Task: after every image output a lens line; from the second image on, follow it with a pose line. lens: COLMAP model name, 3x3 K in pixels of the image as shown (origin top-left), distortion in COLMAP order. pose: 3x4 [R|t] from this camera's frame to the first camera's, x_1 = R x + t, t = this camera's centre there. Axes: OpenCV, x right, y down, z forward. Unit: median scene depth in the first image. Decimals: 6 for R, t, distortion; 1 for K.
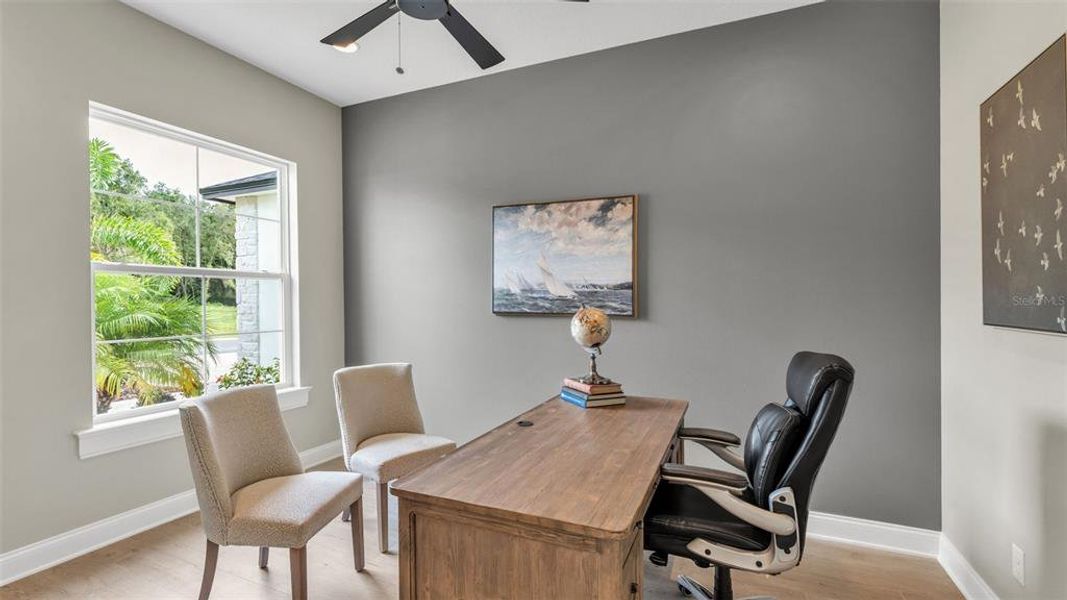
lens RADIAL K [[475.9, 0, 535.9], [0, 475.9, 302.4], [0, 0, 1]] dist [0.002370, 0.000215]
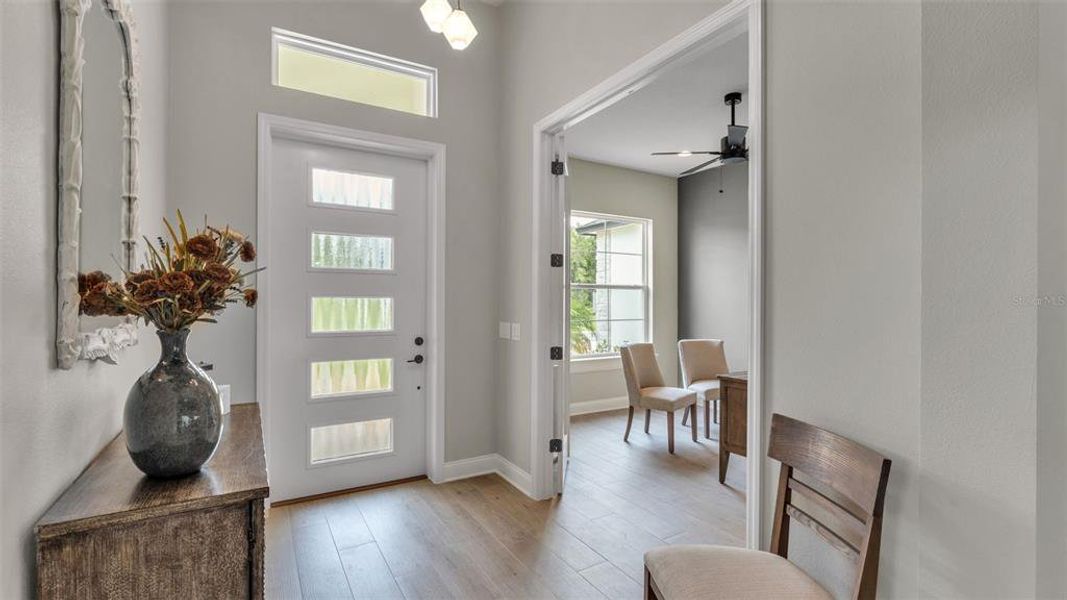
lens RADIAL K [[475.9, 0, 535.8], [0, 475.9, 303.9], [0, 0, 1]] dist [0.002370, 0.000215]
pose [[0.813276, 0.013085, -0.581732, 0.179340], [-0.016045, 0.999871, 0.000059, 0.012025], [0.581657, 0.009286, 0.813381, -0.766366]]
